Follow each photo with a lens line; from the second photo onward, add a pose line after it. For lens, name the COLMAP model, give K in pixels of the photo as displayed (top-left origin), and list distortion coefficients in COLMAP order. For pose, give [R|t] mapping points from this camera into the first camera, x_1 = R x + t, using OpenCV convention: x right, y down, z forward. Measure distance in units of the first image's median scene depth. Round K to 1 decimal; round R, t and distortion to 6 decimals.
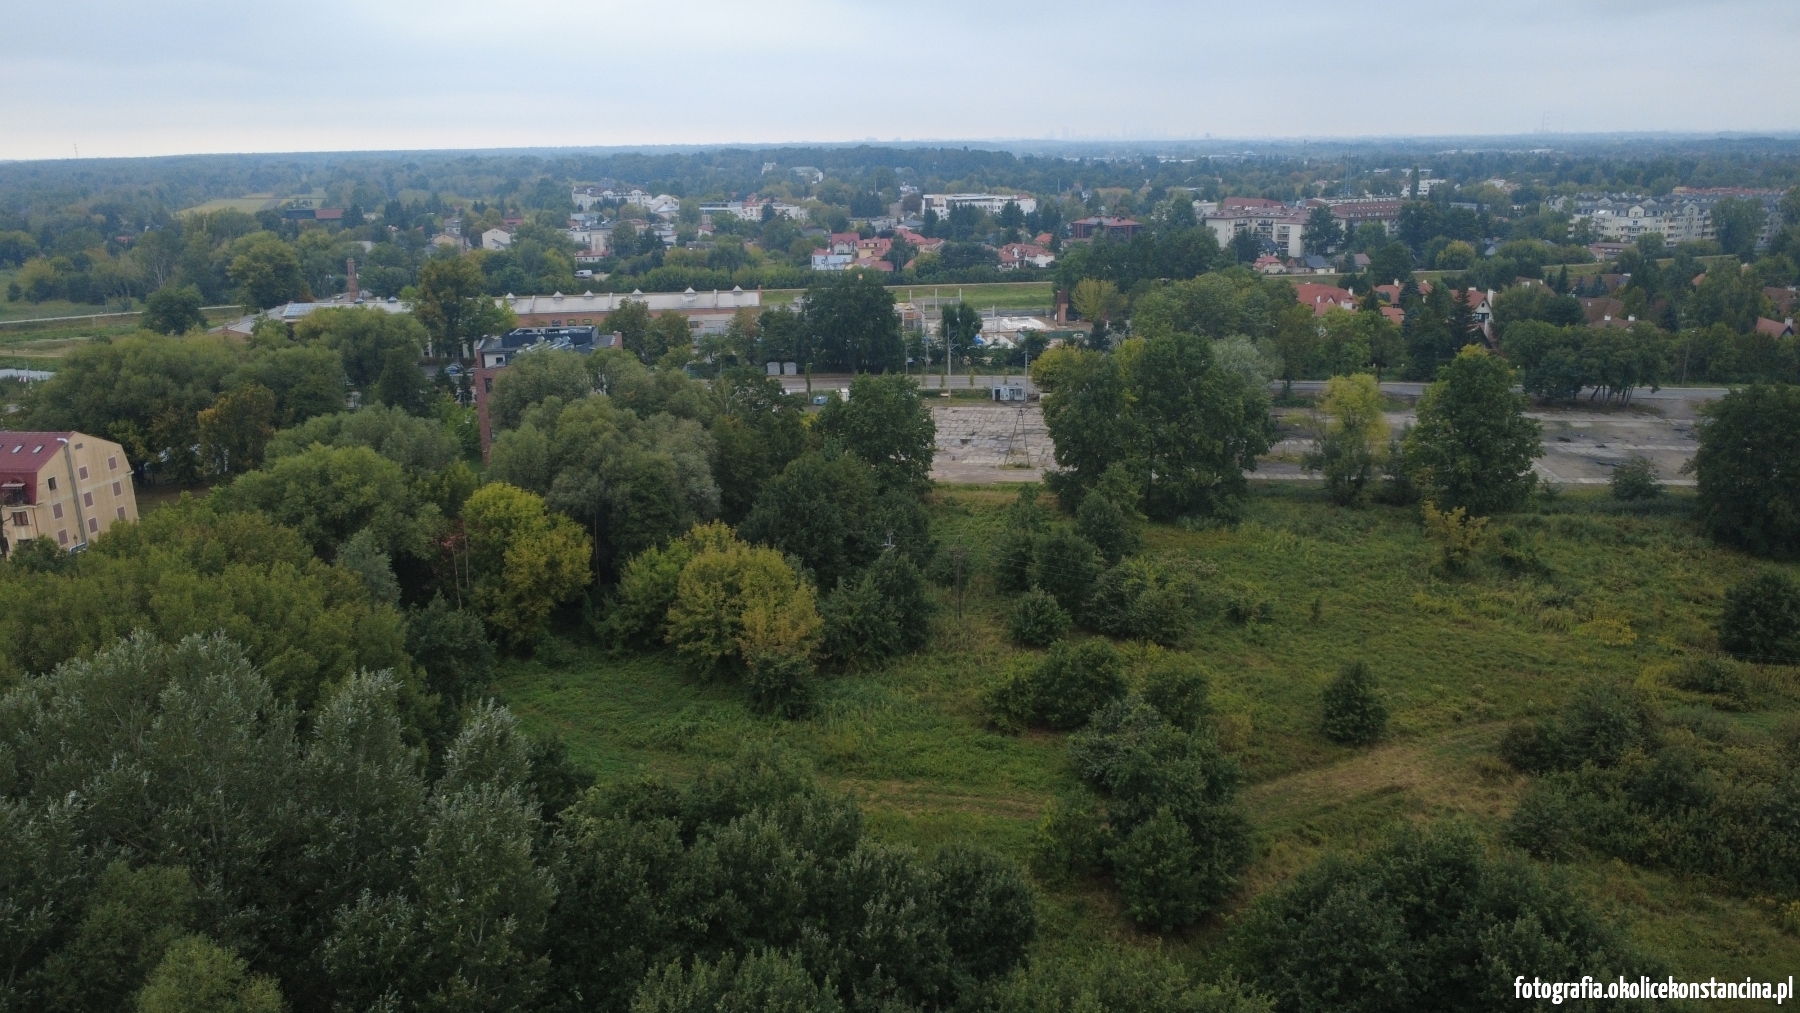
lens RADIAL K [[1321.1, 0, 895.2], [0, 1321.1, 503.2], [0, 0, 1]] dist [-0.004679, 0.002038]
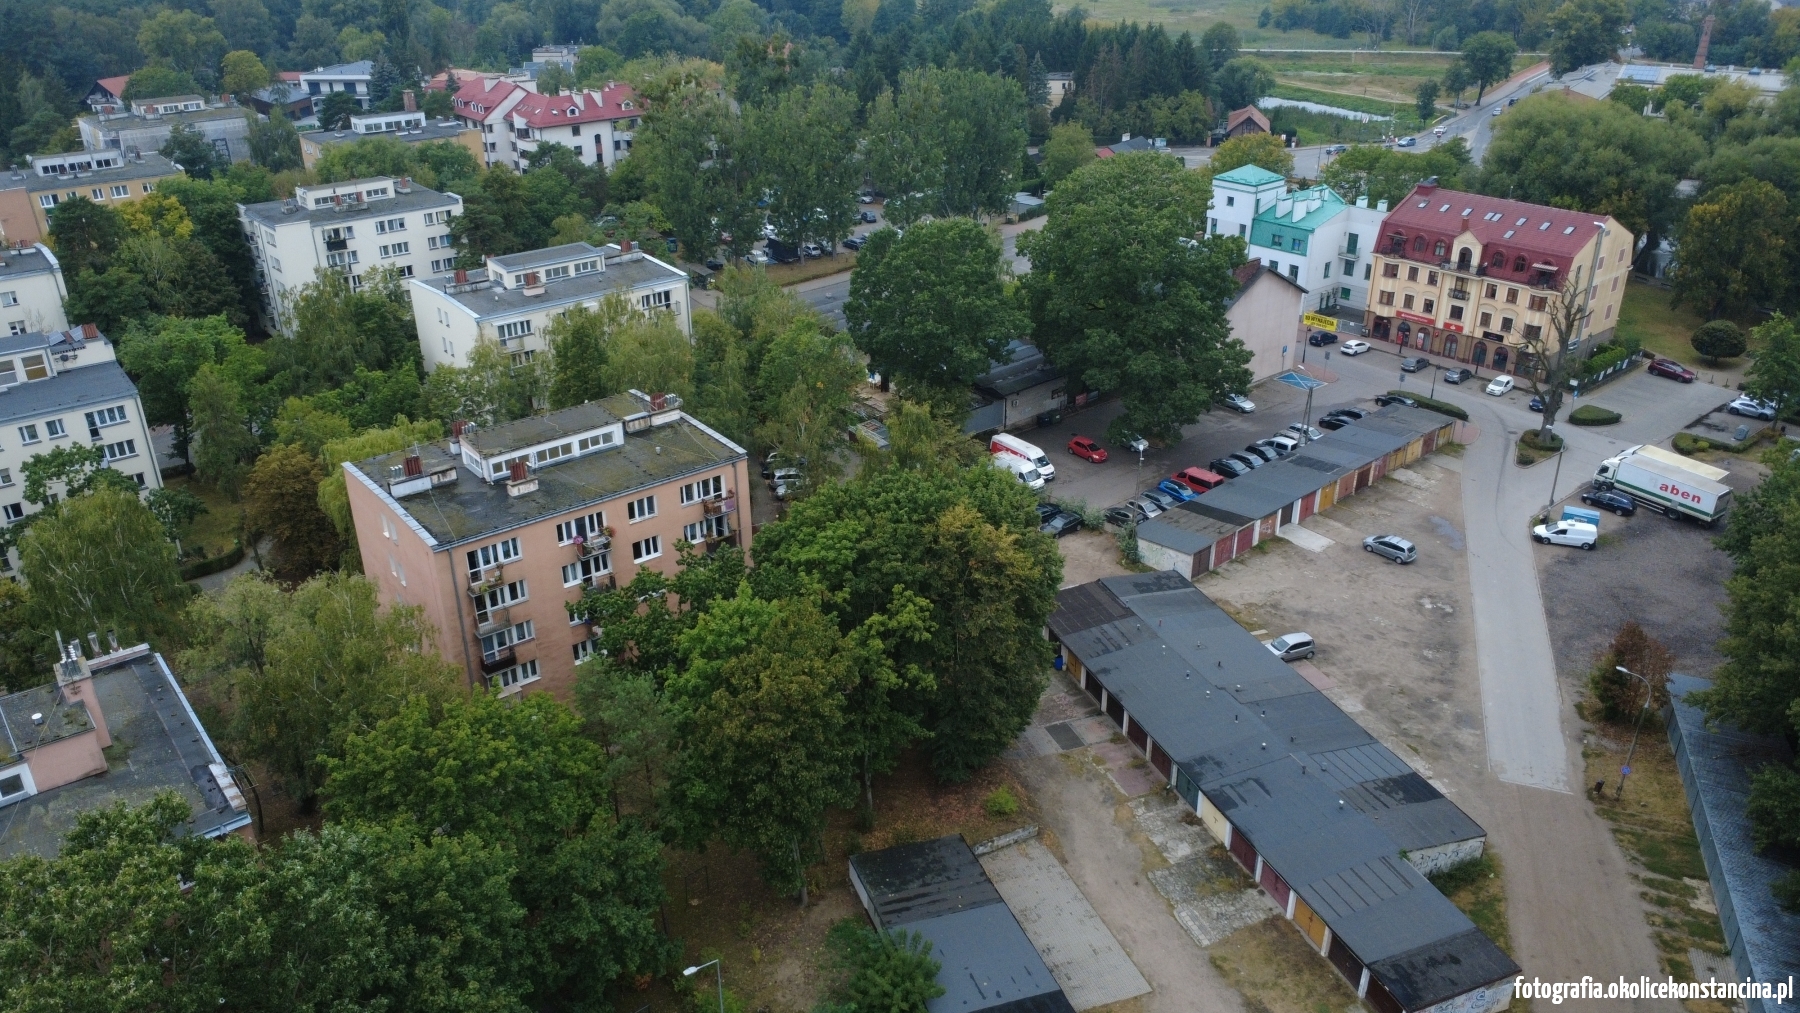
lens RADIAL K [[1319.0, 0, 900.9], [0, 1319.0, 508.3], [0, 0, 1]] dist [-0.002721, -0.003862]
pose [[0.727097, 0.304250, -0.615437, -0.284566], [-0.183845, 0.949987, 0.252440, -0.002297], [0.661462, -0.070404, 0.746667, -0.007924]]
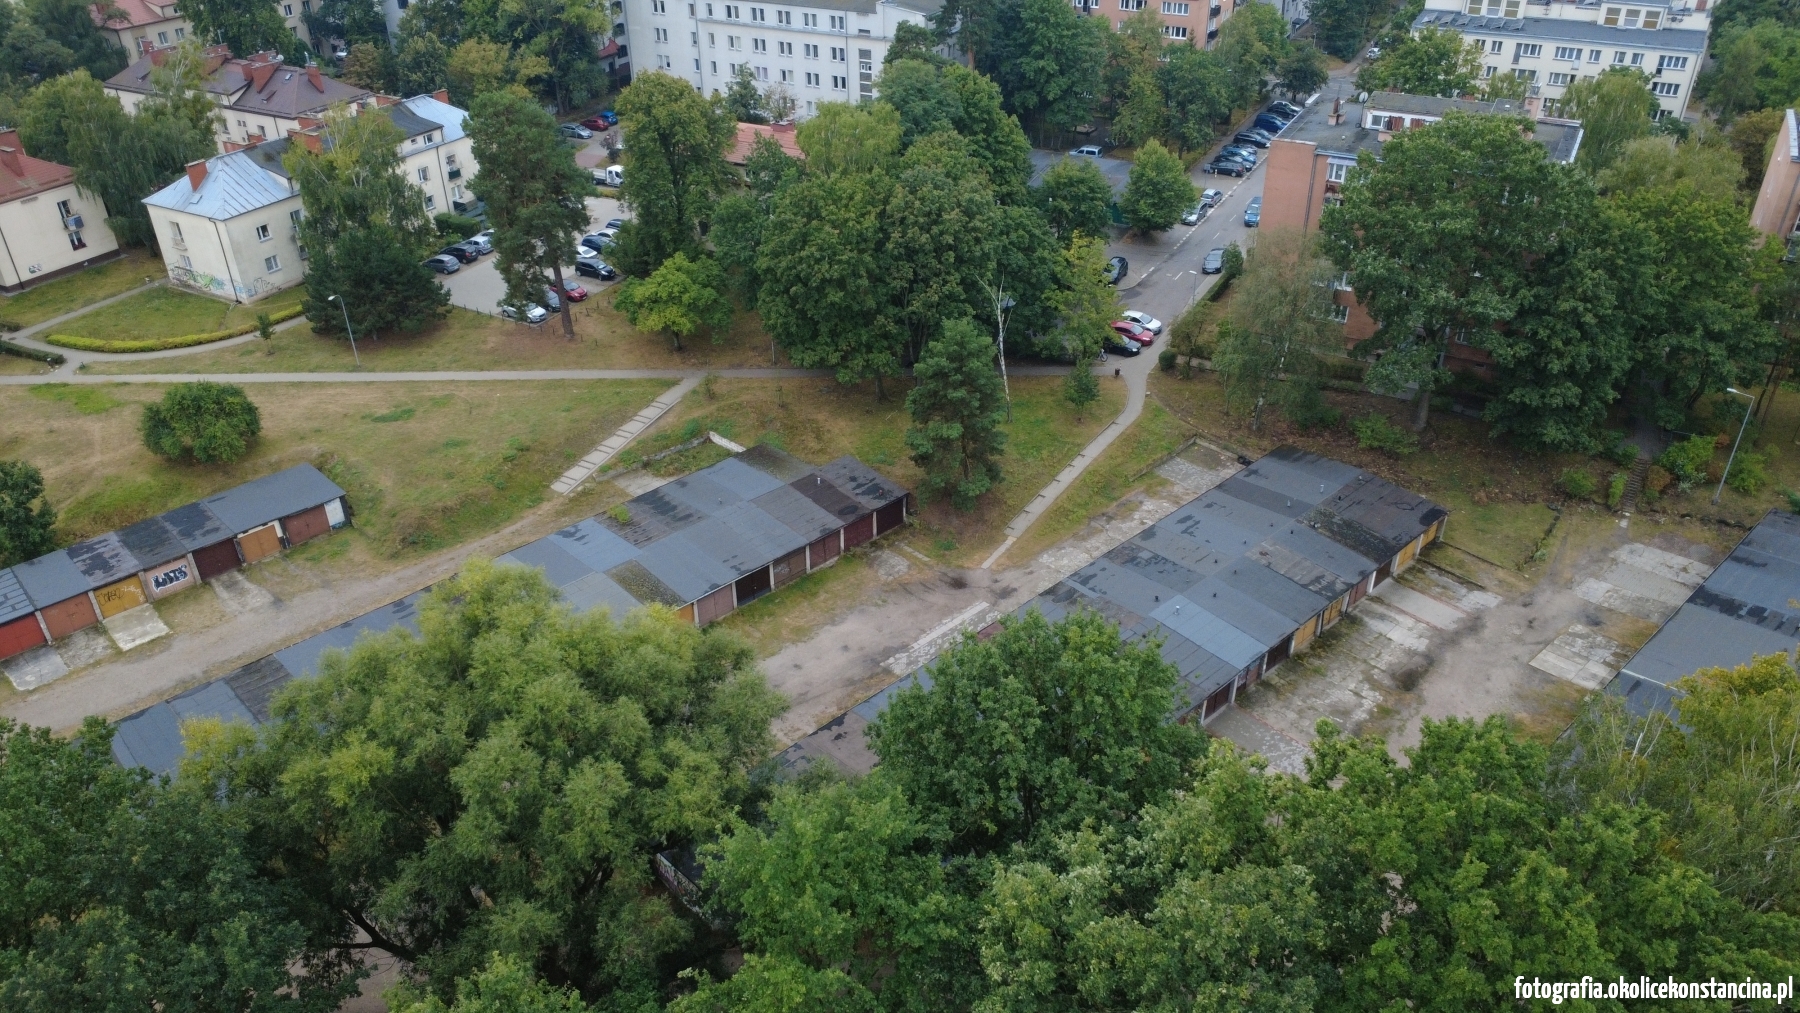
lens RADIAL K [[1323.5, 0, 898.3], [0, 1323.5, 502.1], [0, 0, 1]] dist [-0.002403, -0.001114]
pose [[-0.358141, 0.503833, -0.786058, 0.125952], [-0.227737, 0.769335, 0.596874, 0.000187], [0.905467, 0.392779, -0.160789, 0.002198]]
